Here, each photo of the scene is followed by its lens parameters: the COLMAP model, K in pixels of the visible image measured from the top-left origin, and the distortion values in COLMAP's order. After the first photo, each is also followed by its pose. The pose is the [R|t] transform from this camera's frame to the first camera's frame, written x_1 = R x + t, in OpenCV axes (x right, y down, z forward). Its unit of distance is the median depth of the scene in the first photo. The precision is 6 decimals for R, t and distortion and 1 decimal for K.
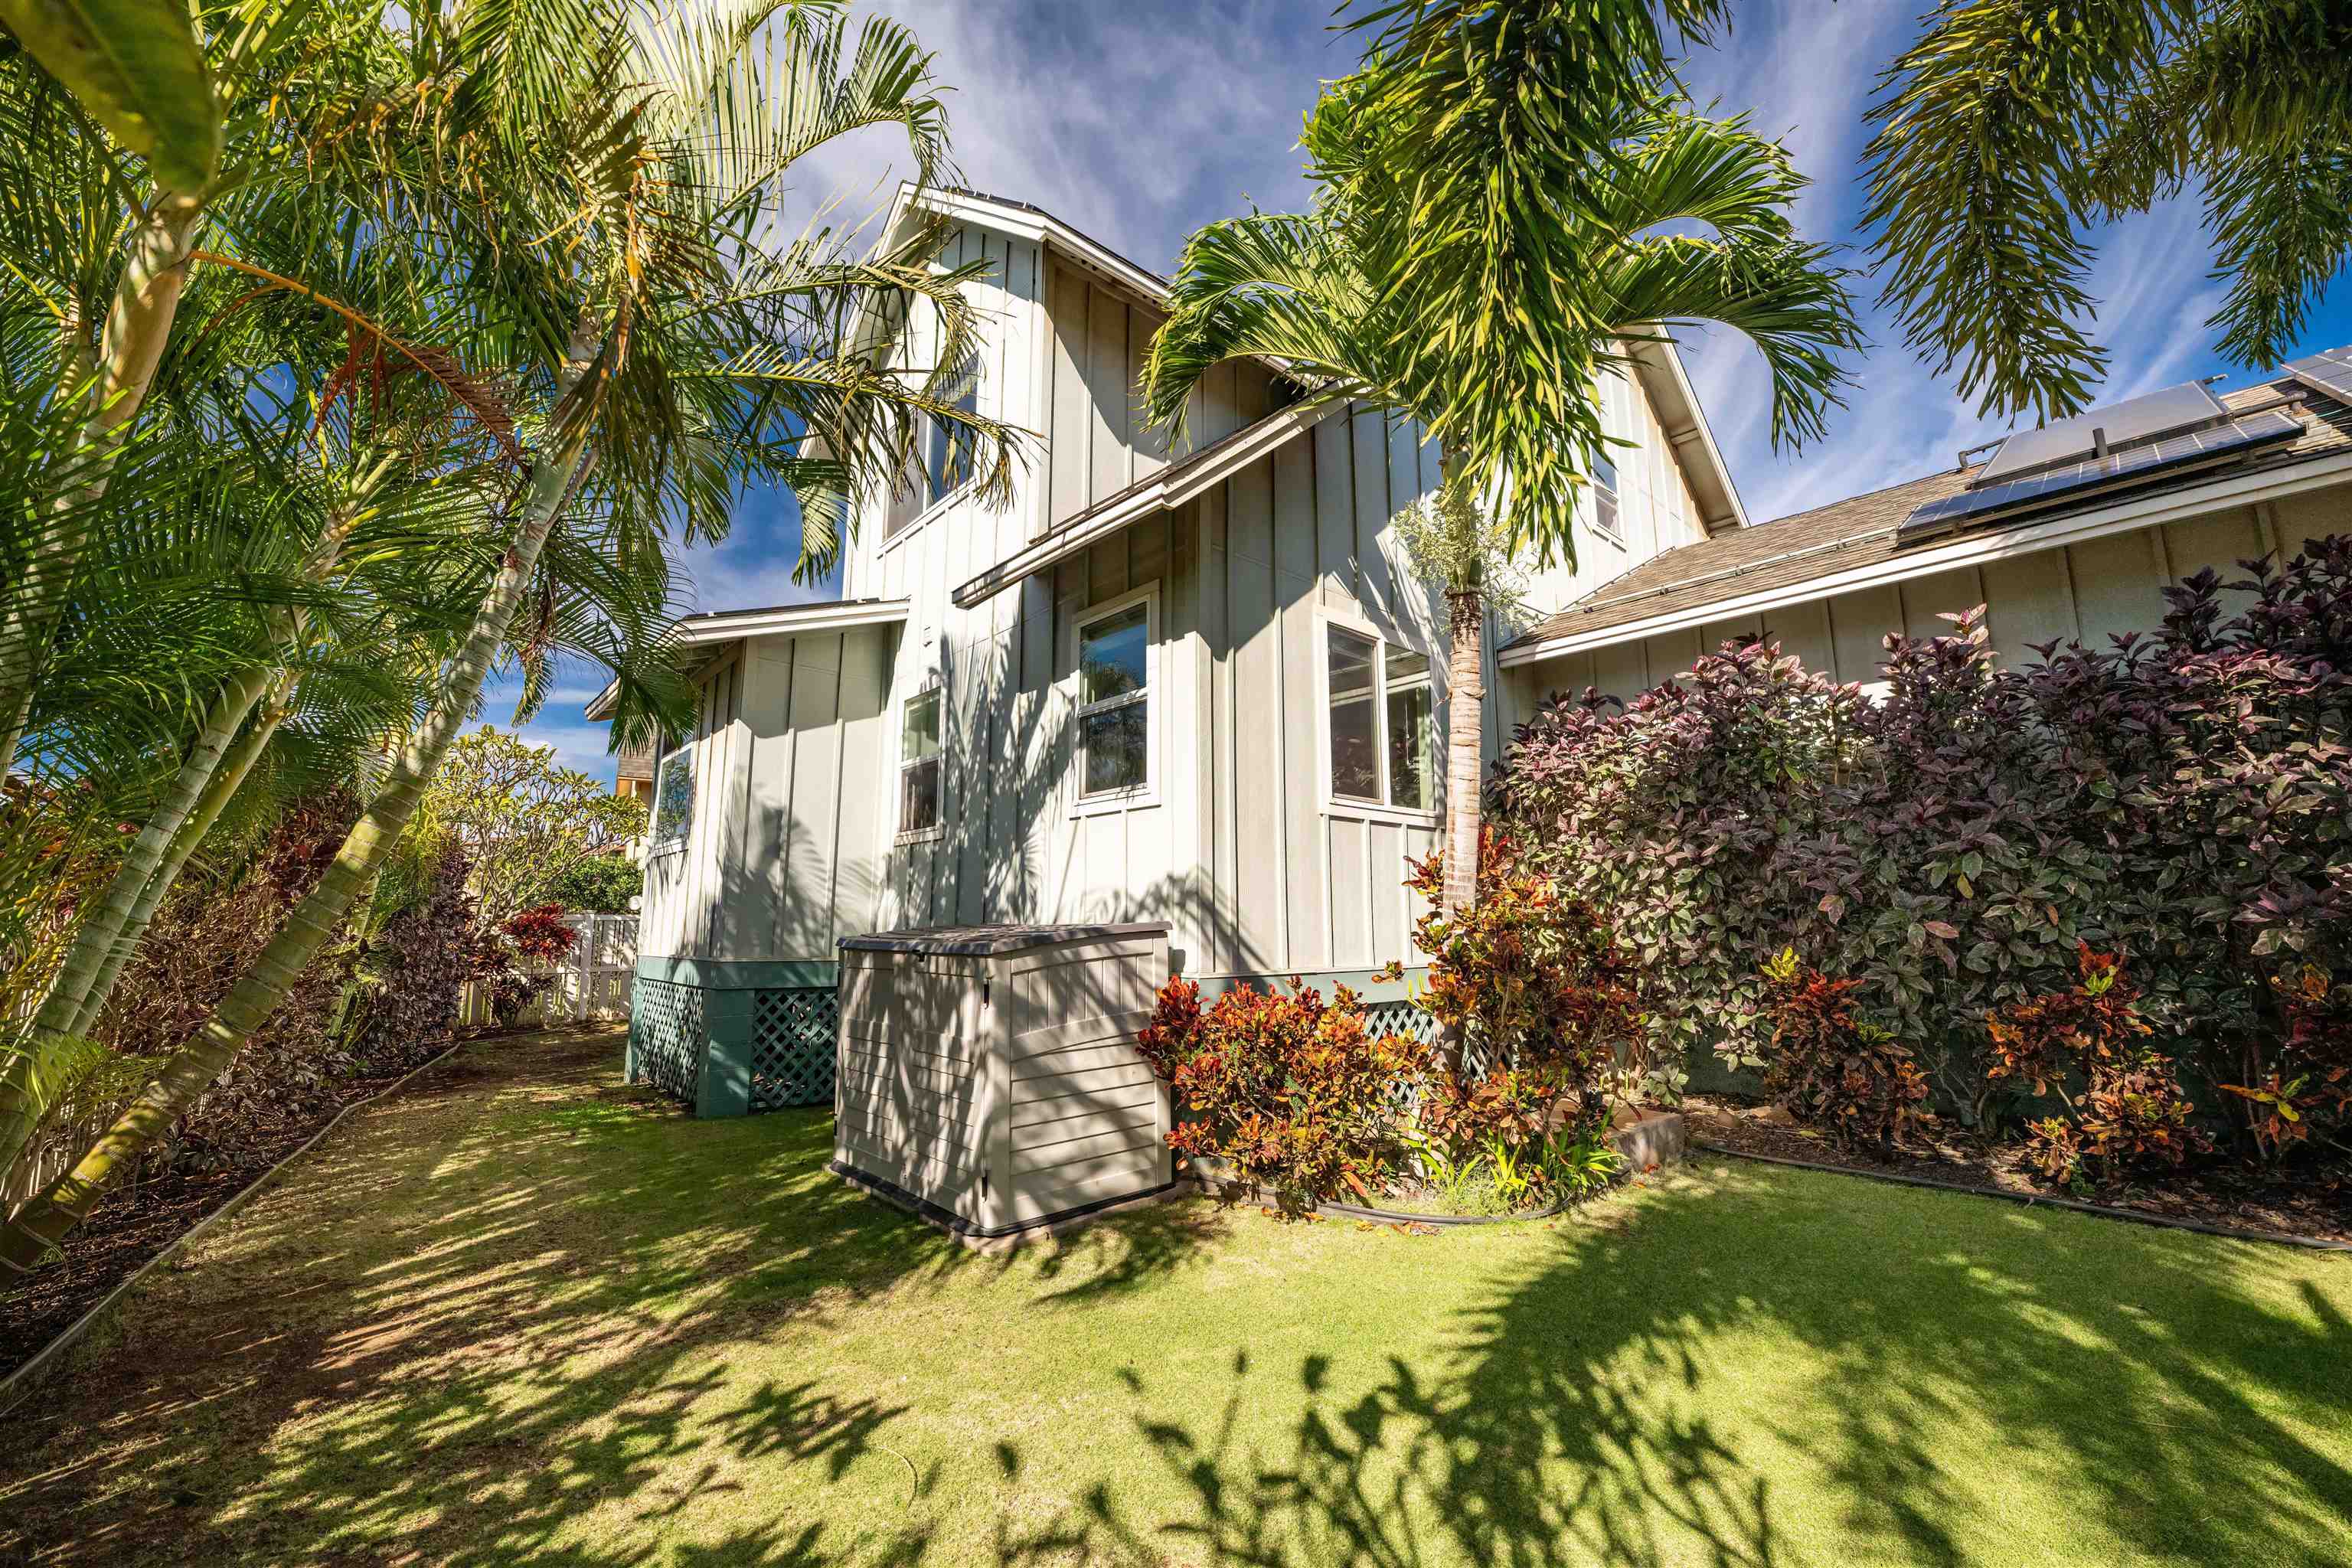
lens RADIAL K [[930.2, 0, 1176.0], [0, 930.2, 784.0], [0, 0, 1]] dist [-0.022925, 0.000125]
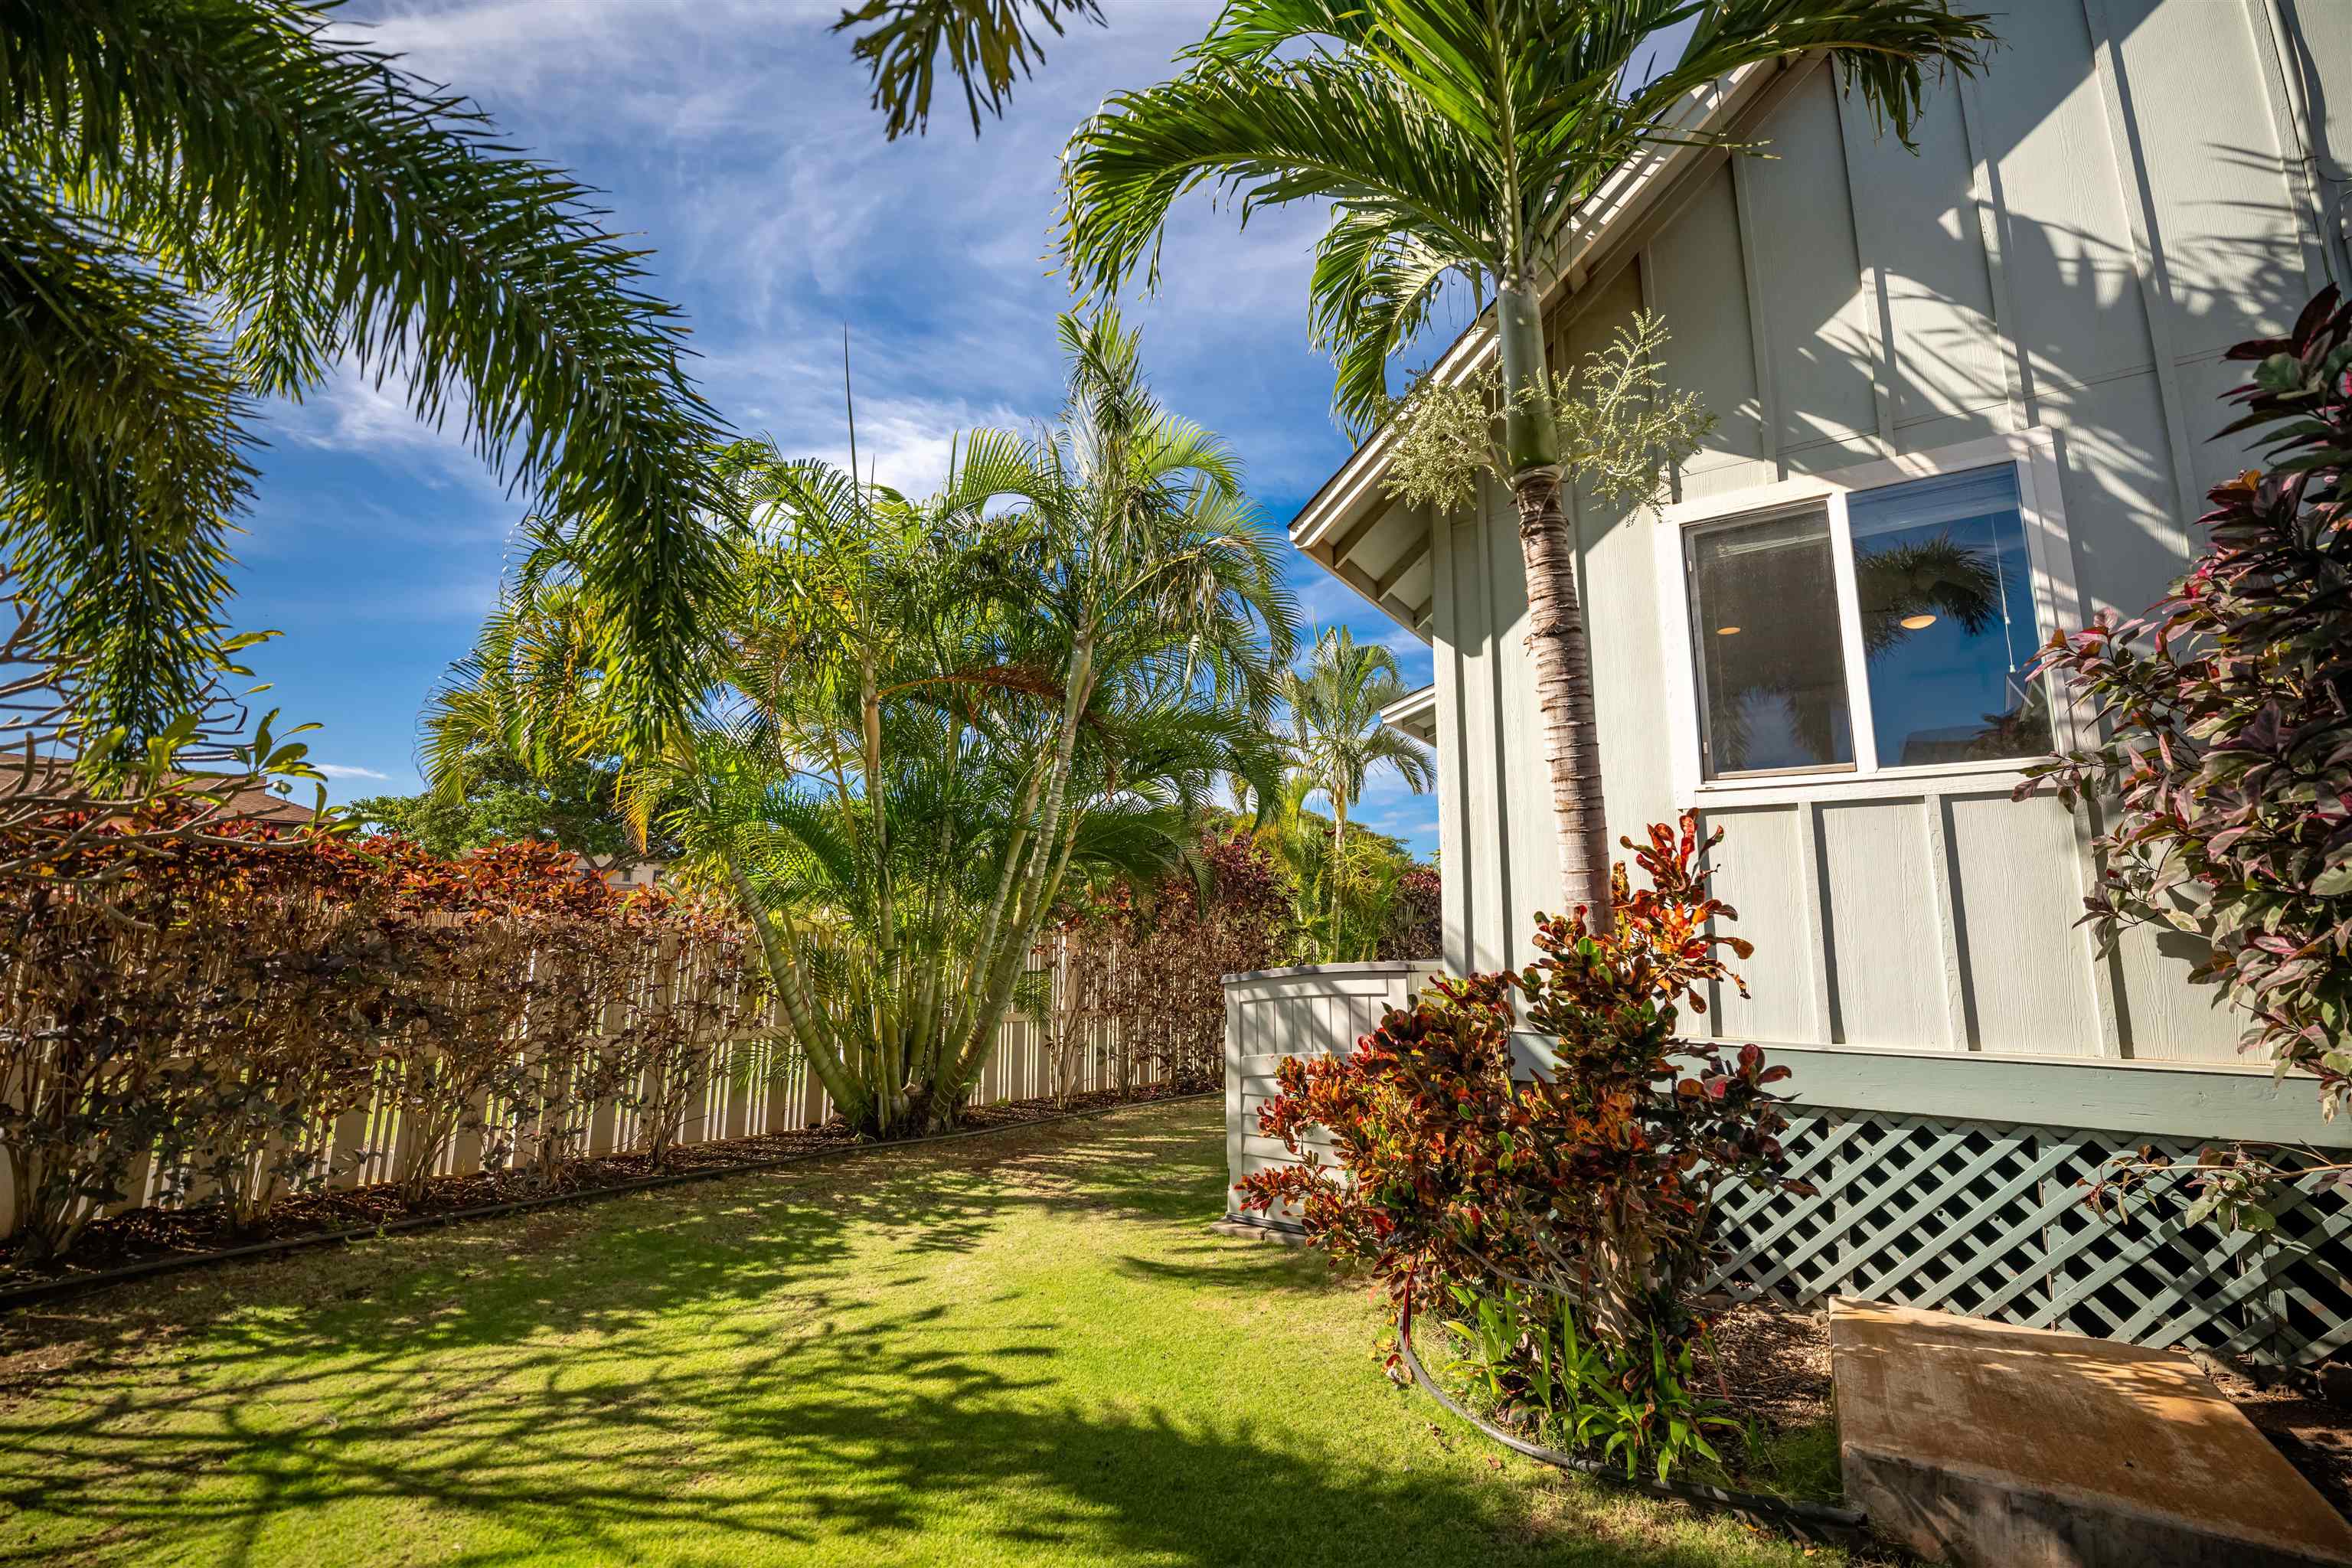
lens RADIAL K [[930.2, 0, 1176.0], [0, 930.2, 784.0], [0, 0, 1]] dist [-0.022925, 0.000125]
pose [[0.242986, -0.156316, -0.957352, 1.556748], [0.123420, 0.983892, -0.129324, 0.113390], [0.962146, -0.086732, 0.258364, 1.029104]]
